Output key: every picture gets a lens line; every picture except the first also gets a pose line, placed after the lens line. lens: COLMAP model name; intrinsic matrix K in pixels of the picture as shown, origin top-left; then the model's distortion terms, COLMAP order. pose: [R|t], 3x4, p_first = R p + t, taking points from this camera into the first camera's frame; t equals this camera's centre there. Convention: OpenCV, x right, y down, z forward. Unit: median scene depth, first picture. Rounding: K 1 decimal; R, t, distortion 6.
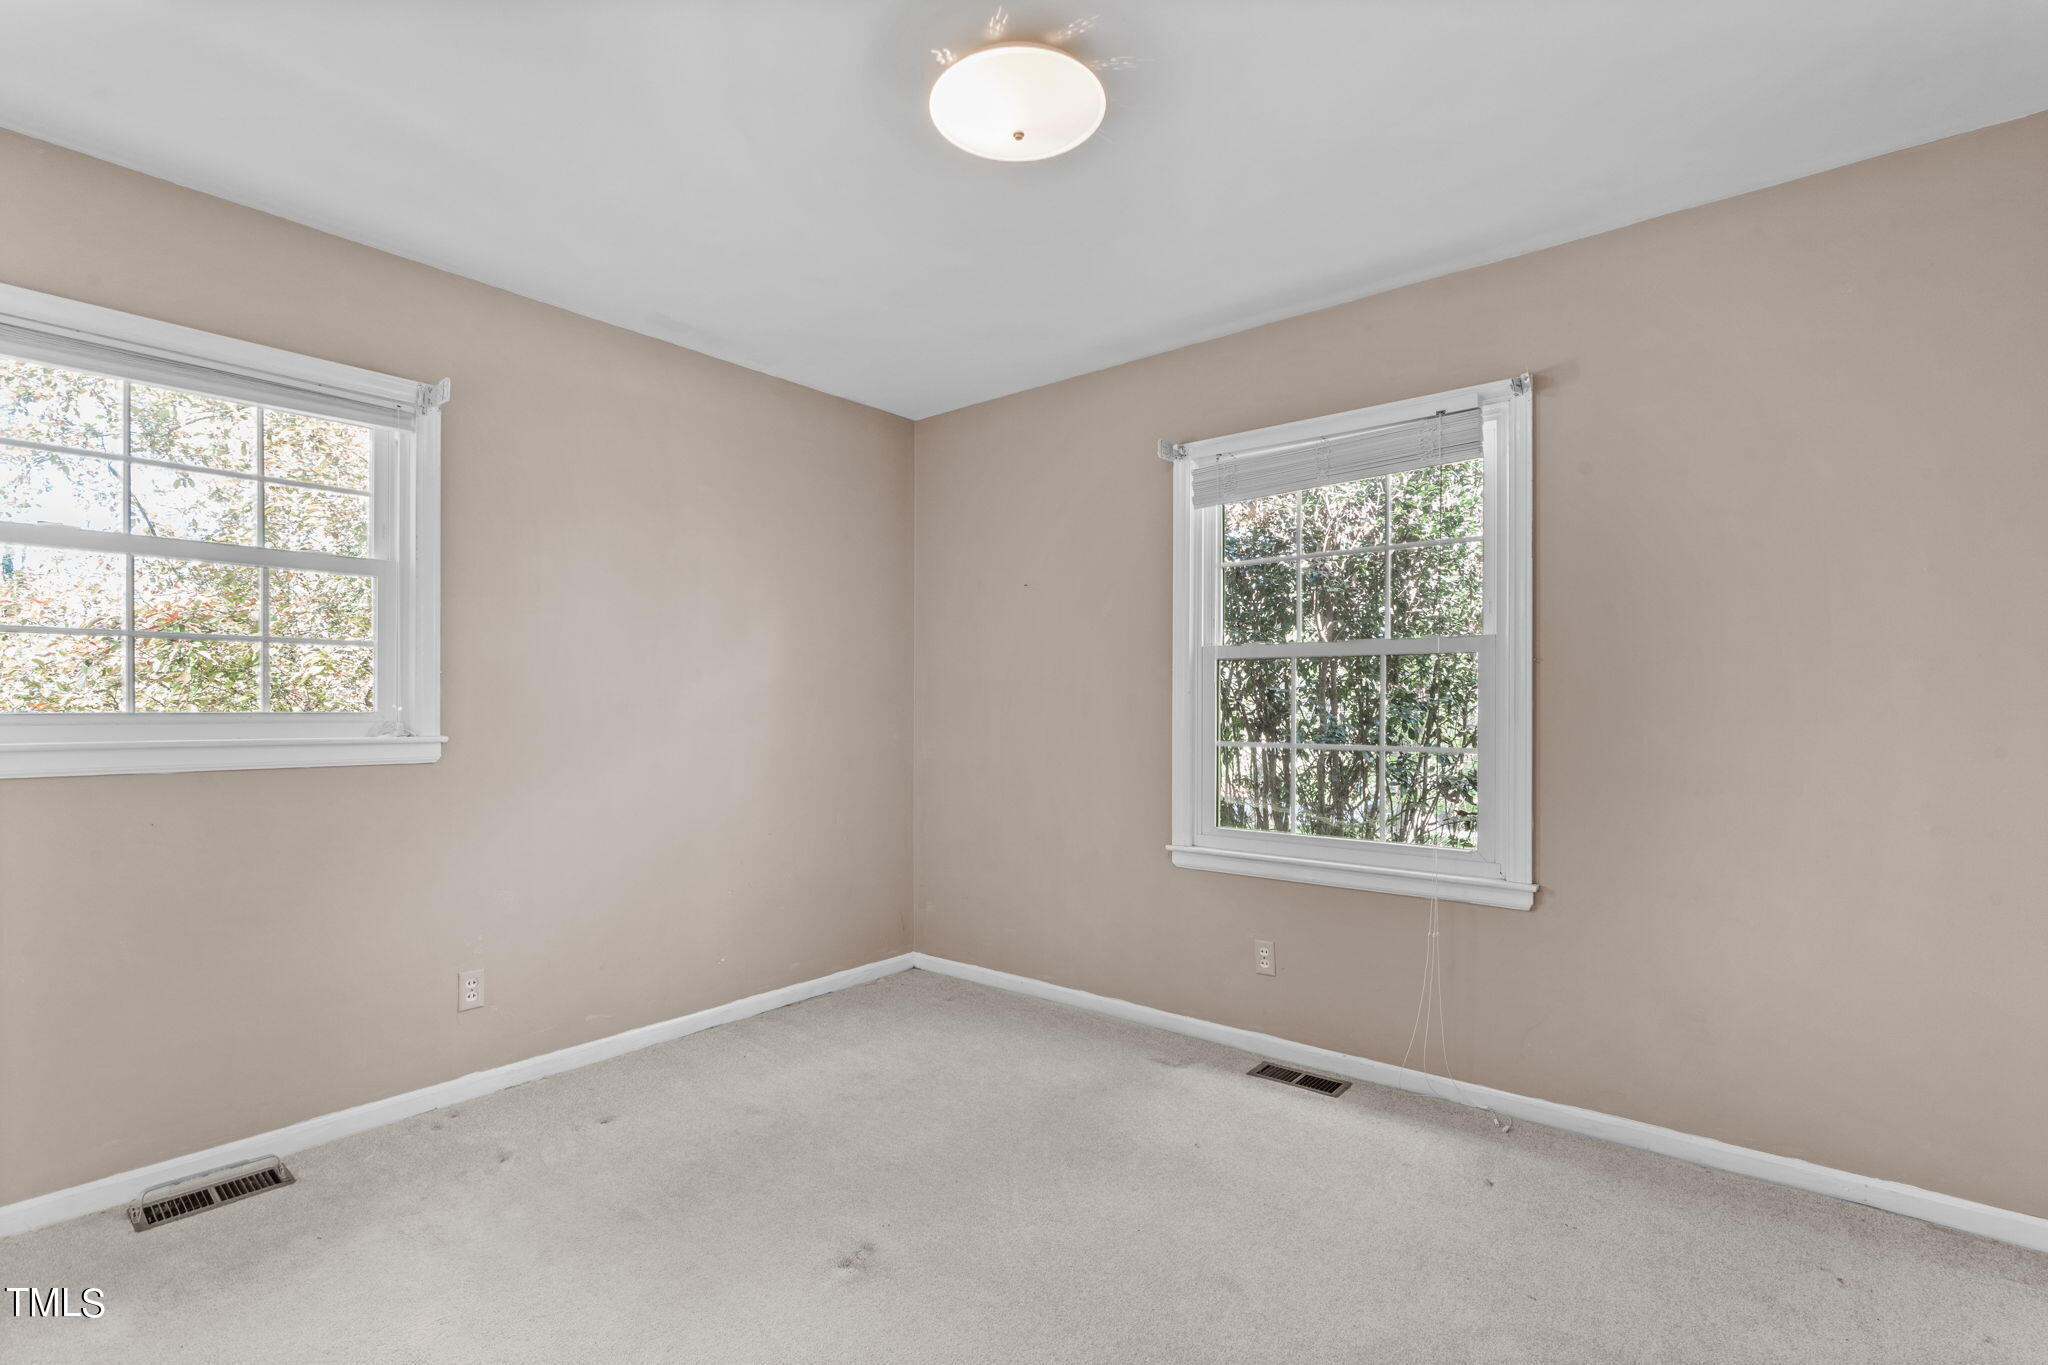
lens RADIAL K [[973.1, 0, 1028.0], [0, 973.1, 701.5], [0, 0, 1]] dist [-0.008309, 0.002839]
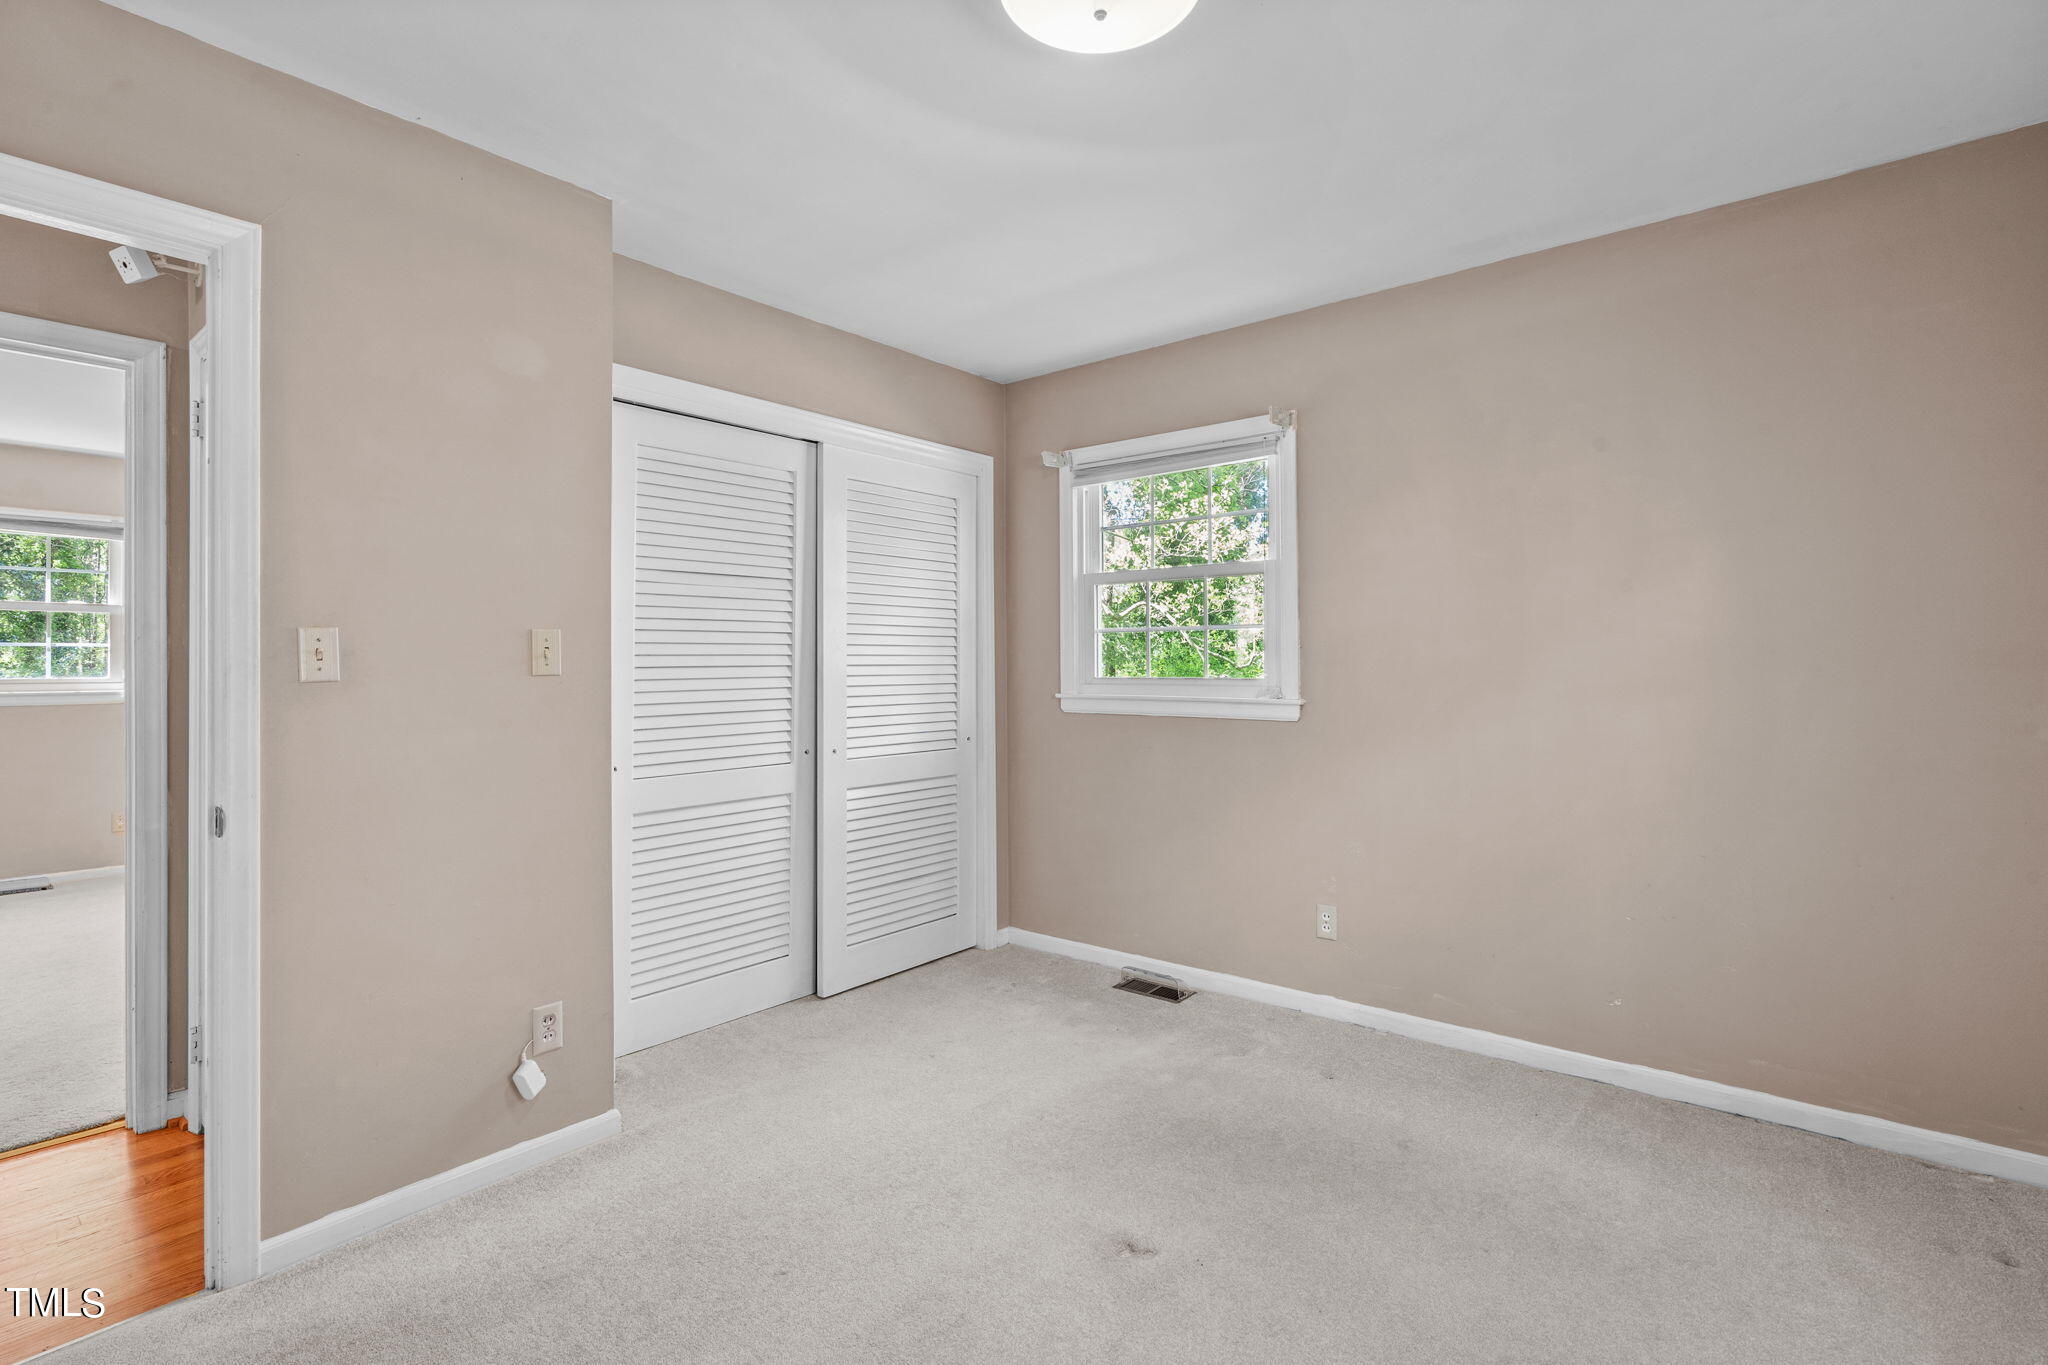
lens RADIAL K [[973.1, 0, 1030.6], [0, 973.1, 661.8], [0, 0, 1]] dist [-0.008309, 0.002839]
pose [[-0.024825, -0.008312, -0.999657, 0.602379], [0.002061, 0.999963, -0.008365, -0.001513], [0.999690, -0.002268, -0.024807, 0.700801]]
